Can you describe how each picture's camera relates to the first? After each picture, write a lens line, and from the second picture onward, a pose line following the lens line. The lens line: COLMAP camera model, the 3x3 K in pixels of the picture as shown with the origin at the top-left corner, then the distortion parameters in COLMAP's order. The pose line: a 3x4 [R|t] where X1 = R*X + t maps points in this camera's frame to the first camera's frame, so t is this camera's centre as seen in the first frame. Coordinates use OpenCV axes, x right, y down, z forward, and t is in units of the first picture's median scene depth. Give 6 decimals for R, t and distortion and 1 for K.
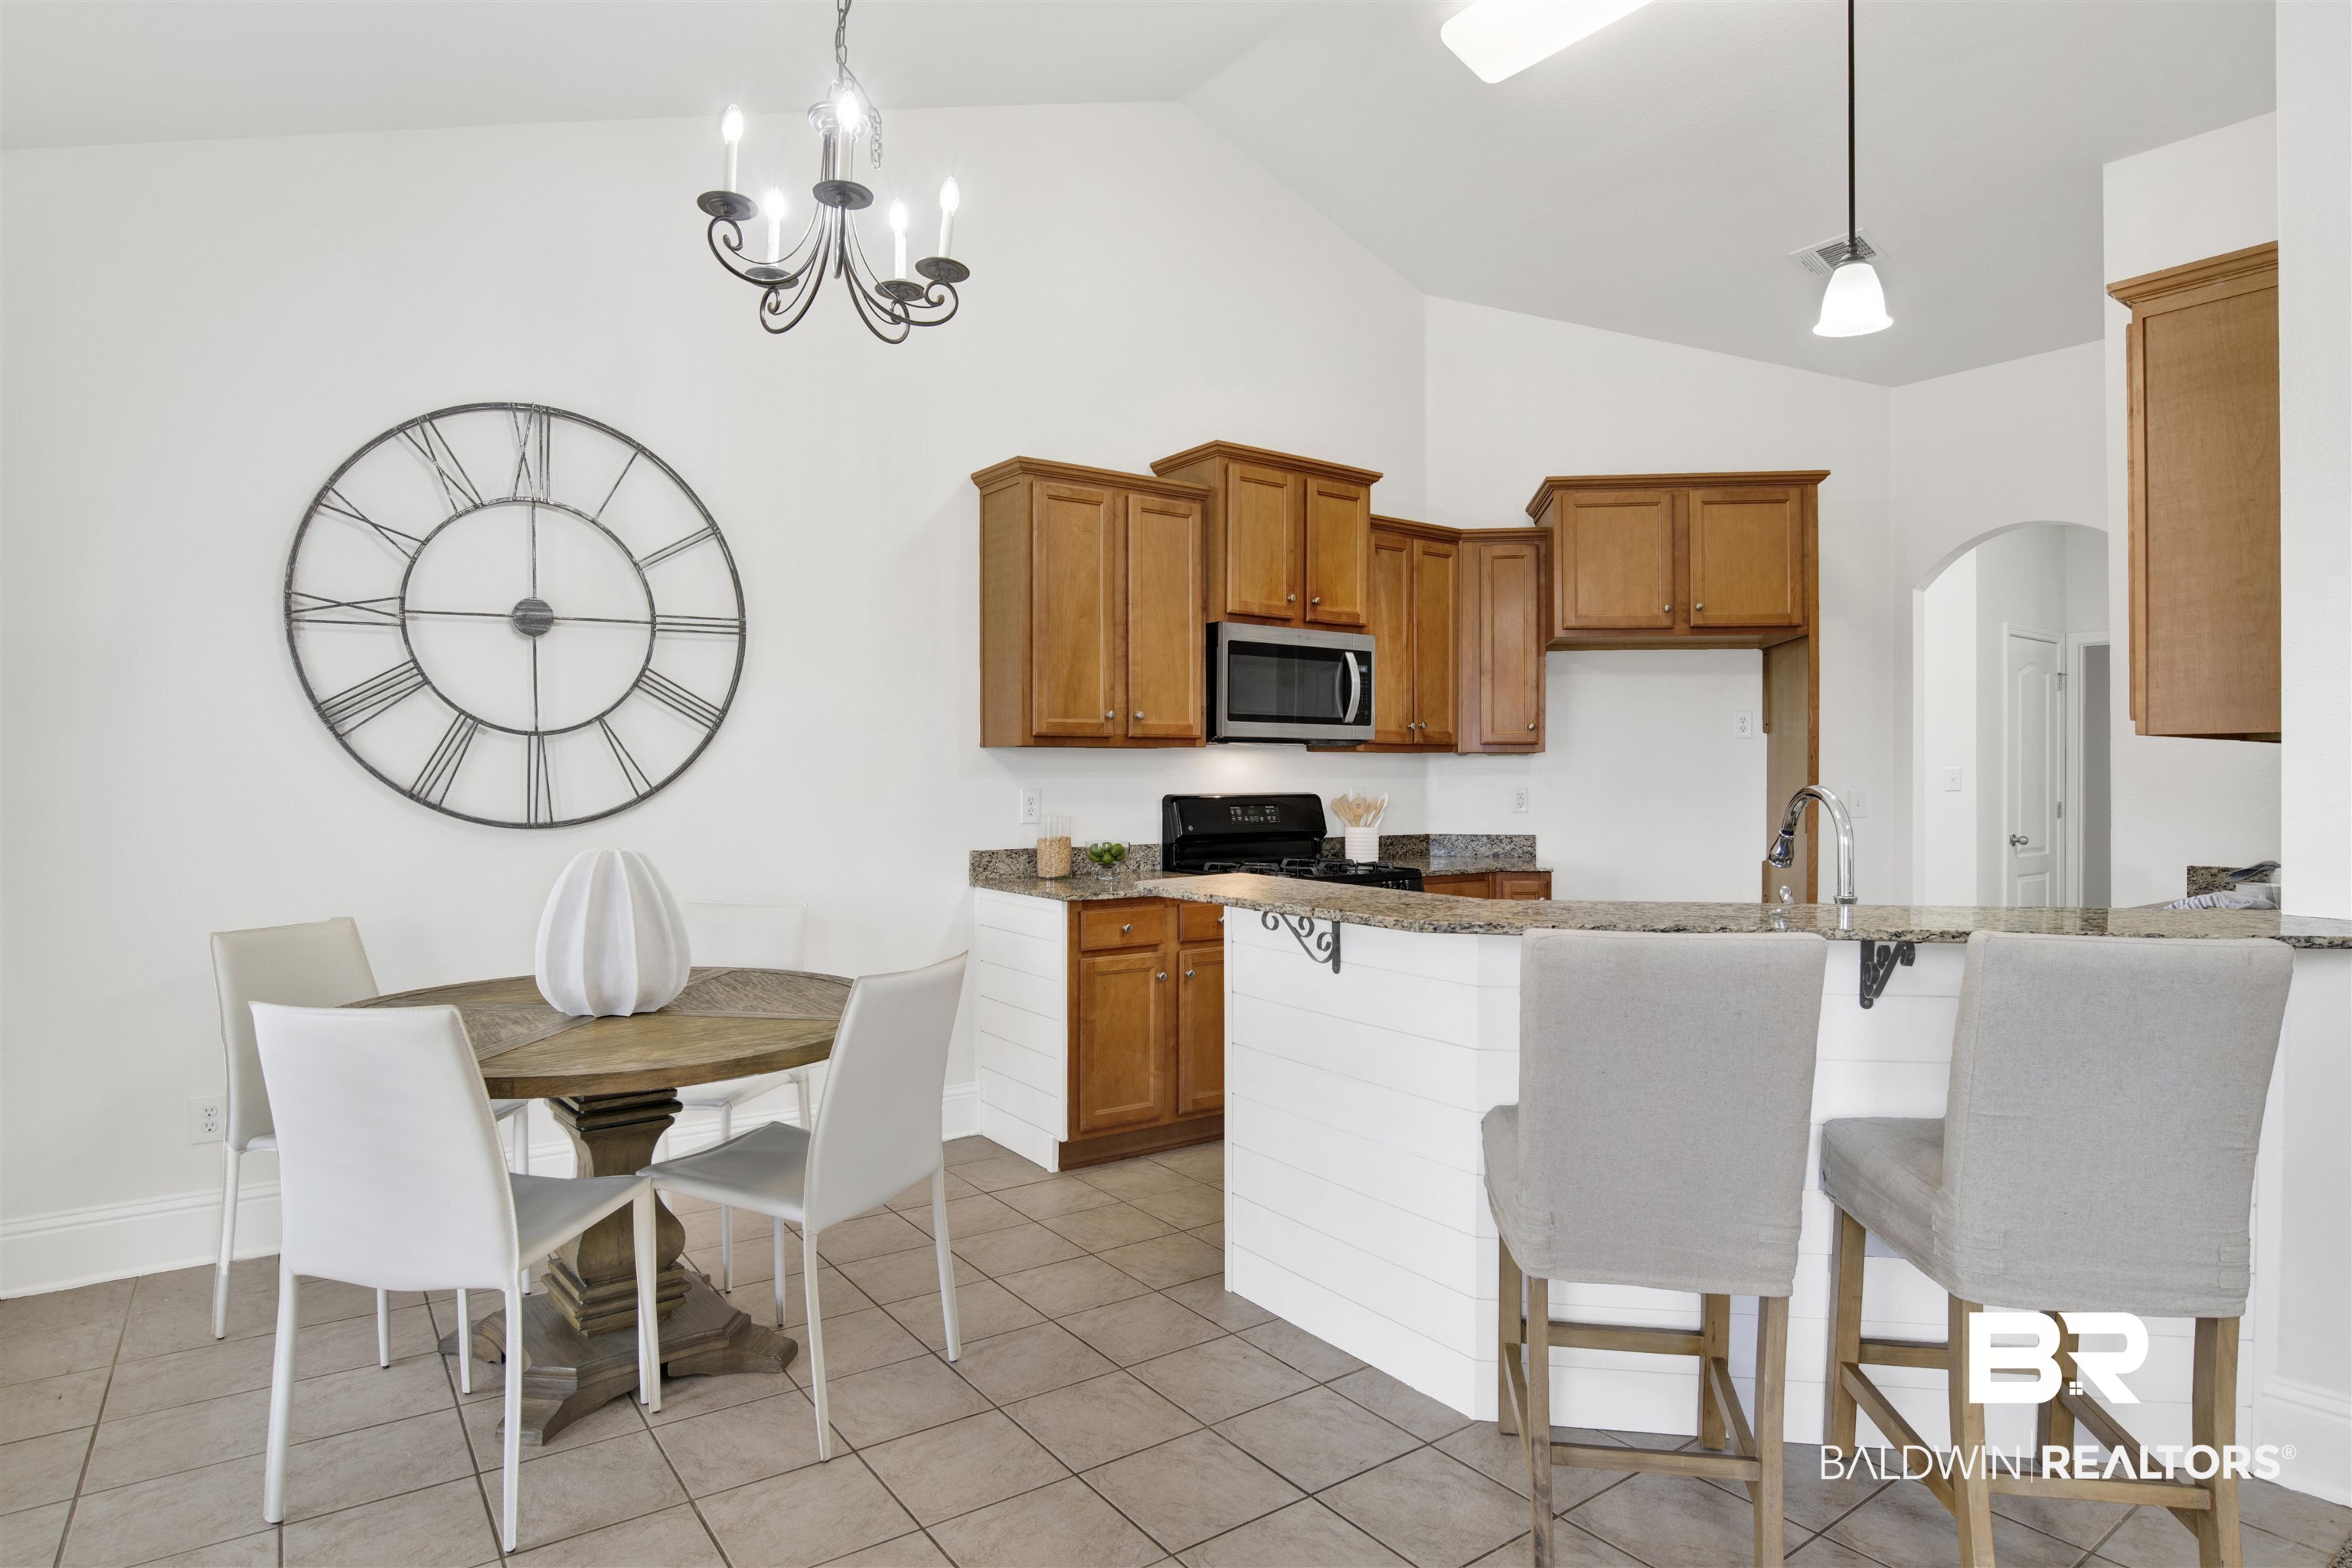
lens RADIAL K [[1344.6, 0, 1221.3], [0, 1344.6, 777.0], [0, 0, 1]] dist [-0.036682, 0.026441]
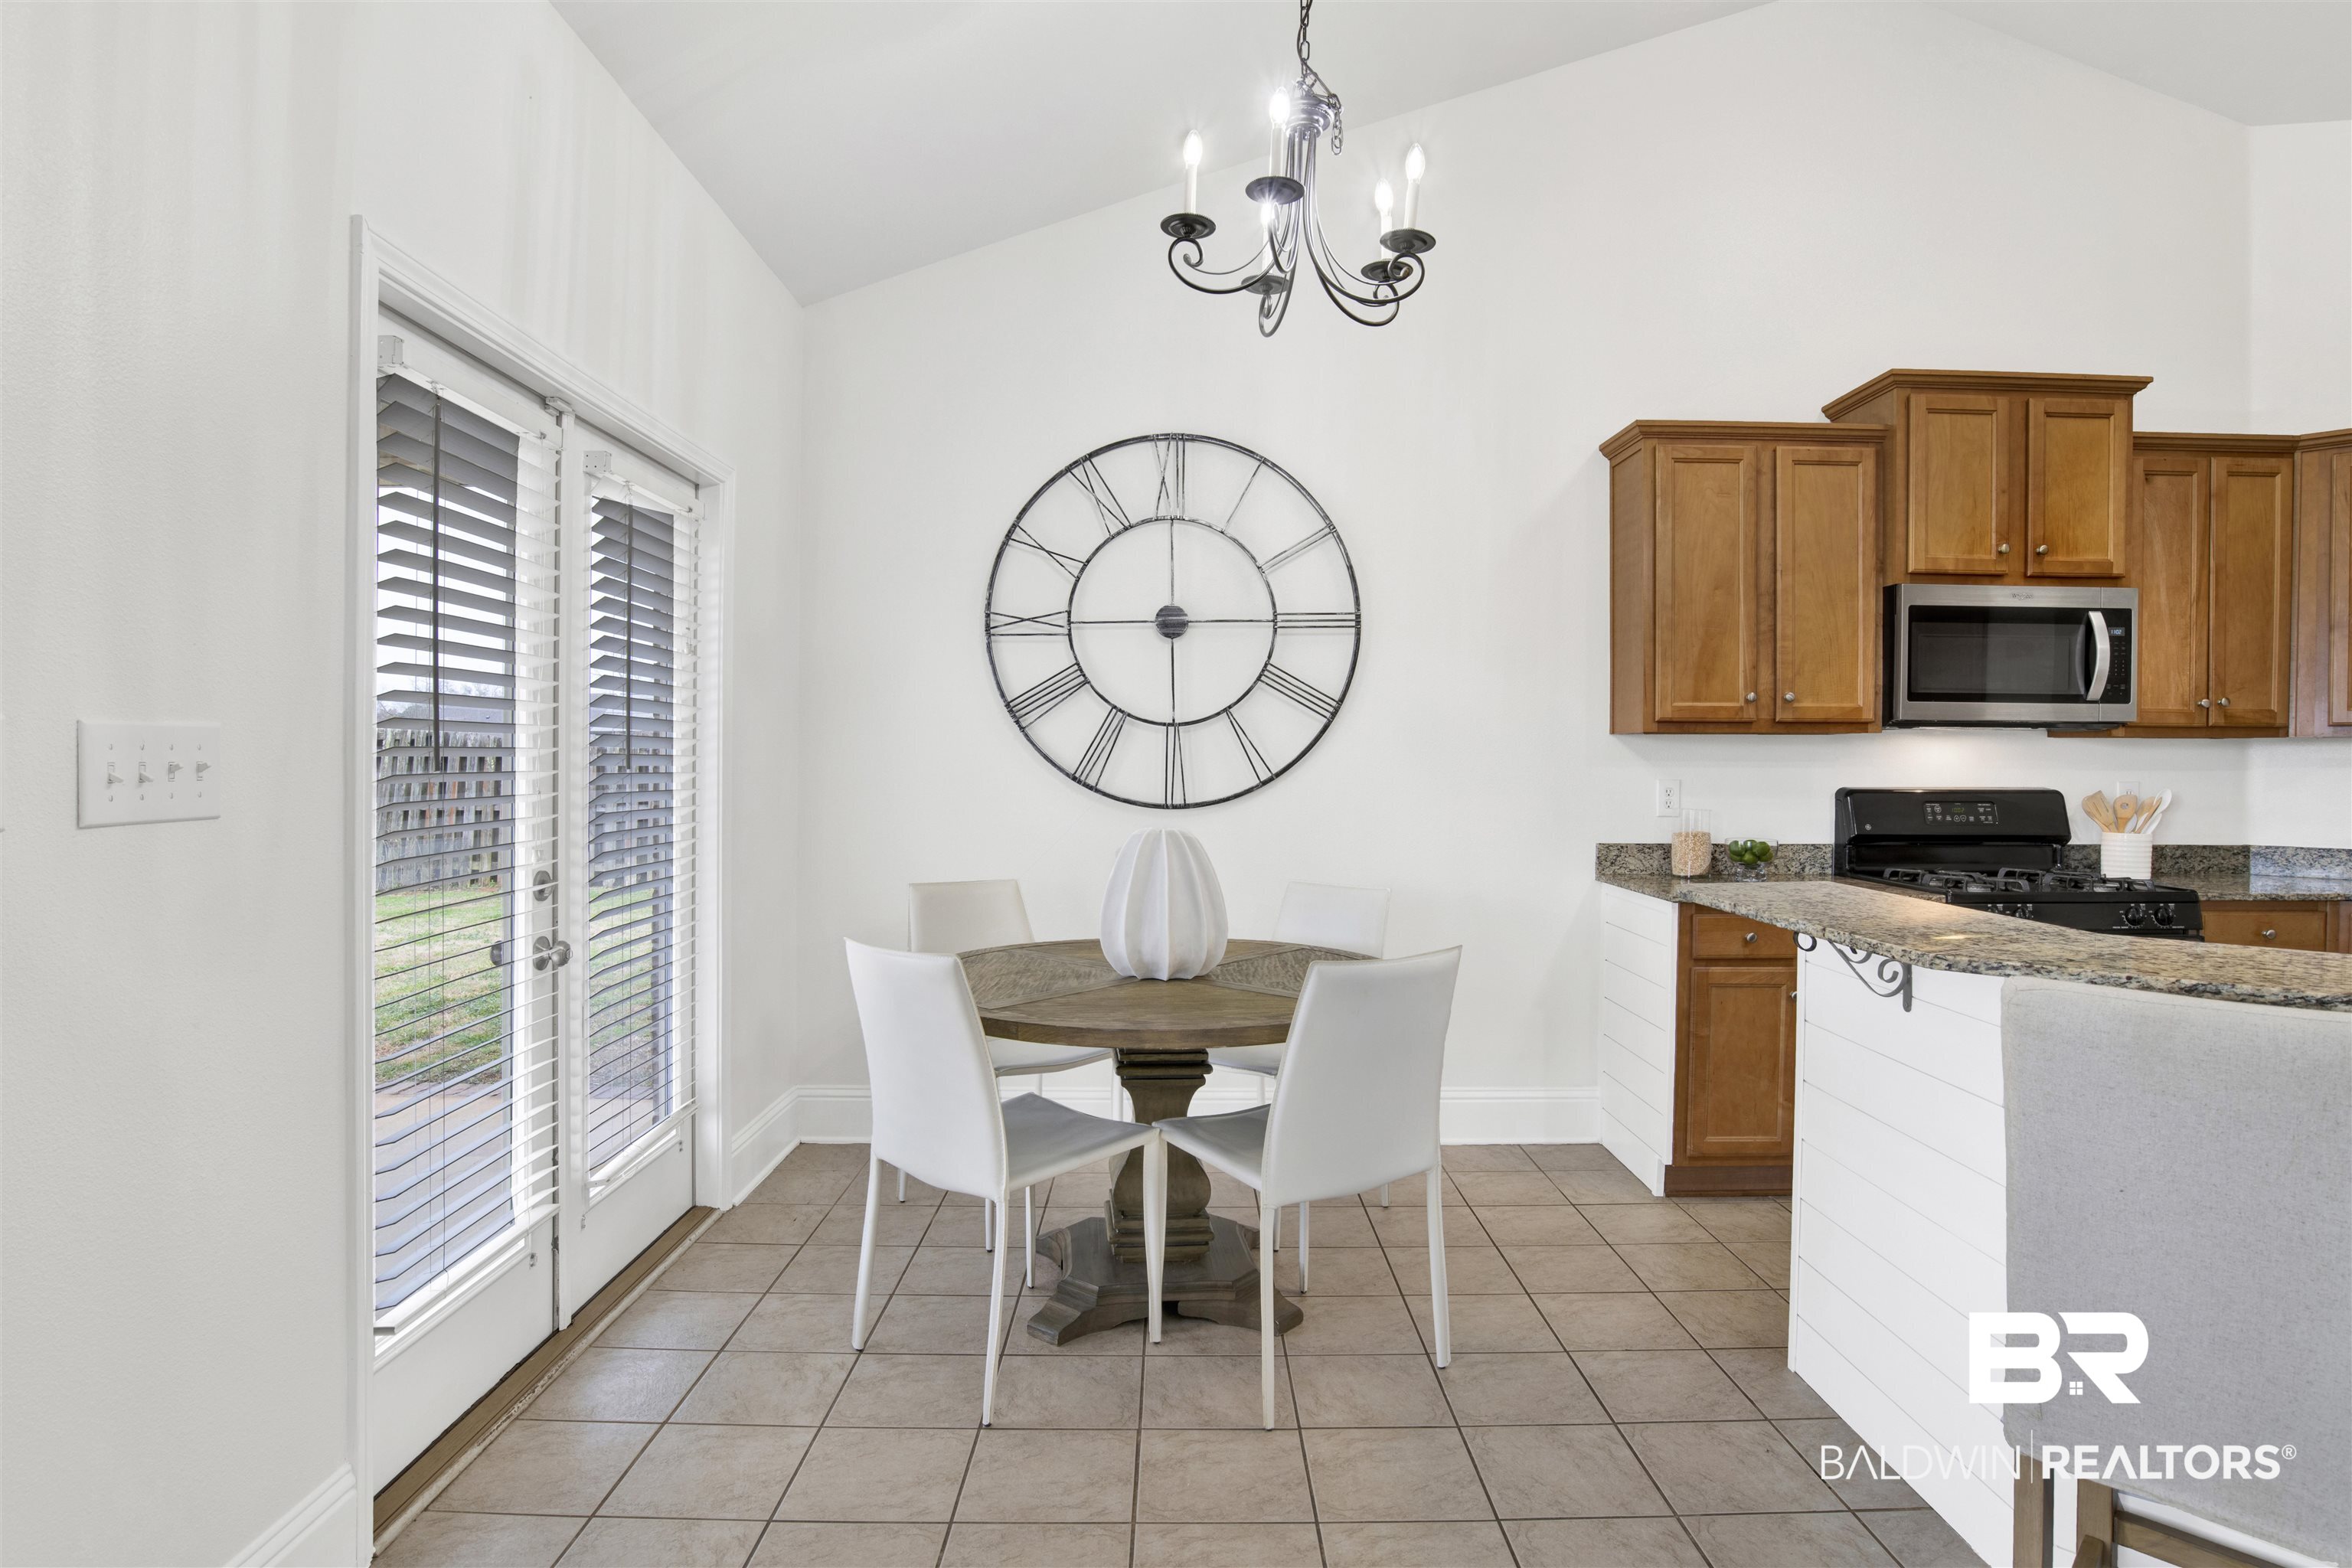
lens RADIAL K [[1344.6, 0, 1221.3], [0, 1344.6, 777.0], [0, 0, 1]] dist [-0.036682, 0.026441]
pose [[0.821932, 0.011123, -0.569477, 0.144882], [-0.005966, 0.999923, 0.010920, -0.000923], [0.569554, -0.005578, 0.821935, 0.075827]]
